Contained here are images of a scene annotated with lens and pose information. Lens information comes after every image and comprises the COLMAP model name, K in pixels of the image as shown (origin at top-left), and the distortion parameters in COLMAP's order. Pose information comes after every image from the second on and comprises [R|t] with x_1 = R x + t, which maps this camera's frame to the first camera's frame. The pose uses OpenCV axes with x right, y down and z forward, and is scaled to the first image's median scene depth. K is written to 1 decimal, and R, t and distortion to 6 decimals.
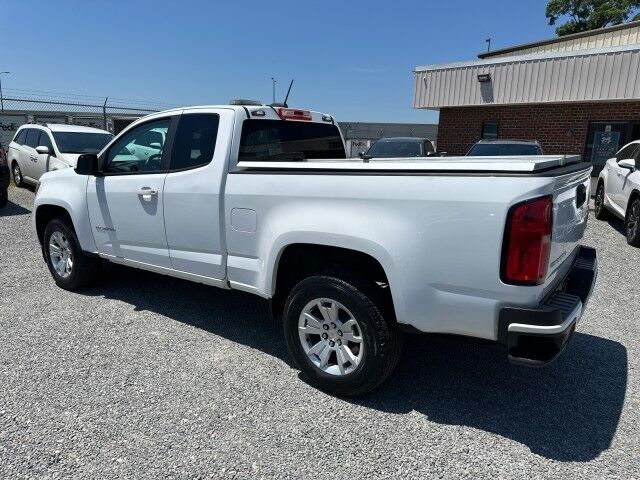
lens RADIAL K [[450.1, 0, 319.5], [0, 450.1, 240.1], [0, 0, 1]] dist [0.061193, -0.078764]
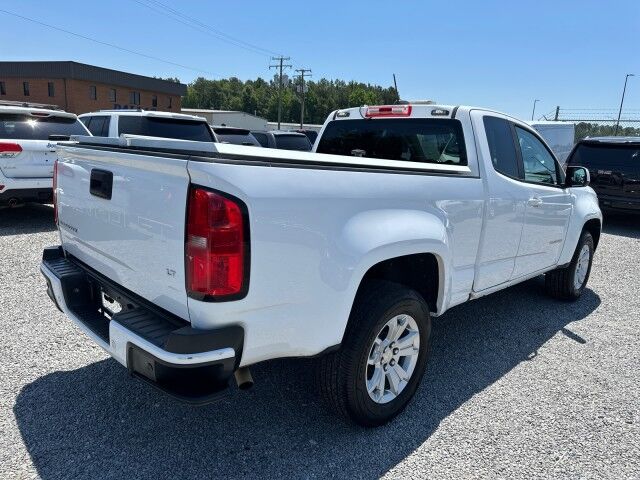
lens RADIAL K [[450.1, 0, 322.6], [0, 450.1, 254.3], [0, 0, 1]] dist [0.061193, -0.078764]
pose [[-0.140225, 0.206017, -0.968449, 0.974600], [-0.261153, 0.935781, 0.236881, -0.200639], [0.955058, 0.286130, -0.077418, 1.090543]]
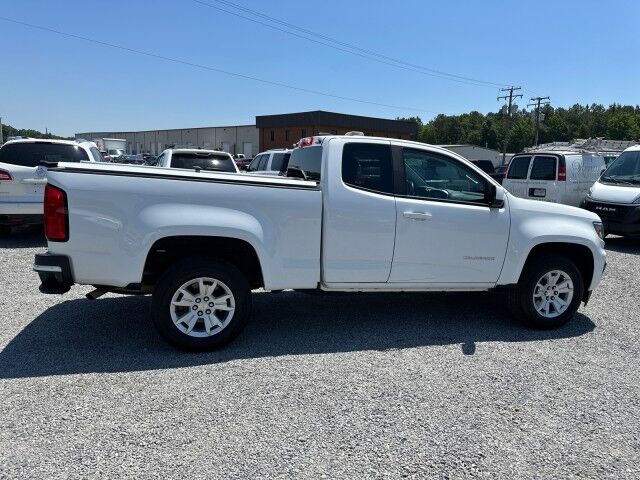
lens RADIAL K [[450.1, 0, 317.4], [0, 450.1, 245.0], [0, 0, 1]] dist [0.061193, -0.078764]
pose [[-0.617469, 0.090532, -0.781368, 0.944086], [-0.213772, 0.936654, 0.277455, -0.383644], [0.756990, 0.338354, -0.559002, 1.900855]]
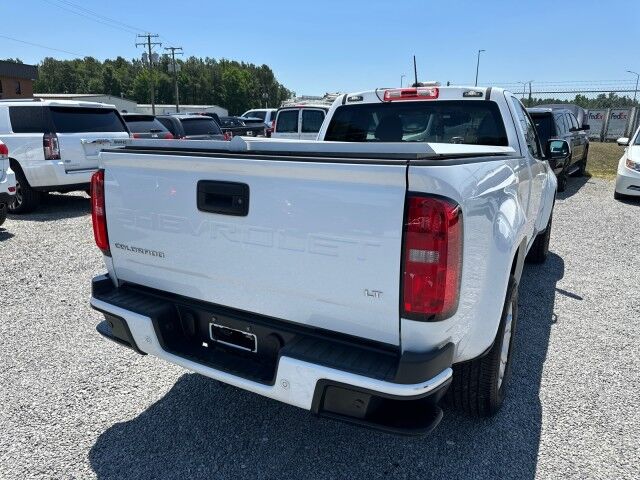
lens RADIAL K [[450.1, 0, 321.3], [0, 450.1, 248.8], [0, 0, 1]] dist [0.061193, -0.078764]
pose [[0.119962, 0.237940, -0.963843, 0.923893], [-0.209958, 0.954975, 0.209619, -0.144125], [0.970323, 0.177221, 0.164518, 0.778166]]
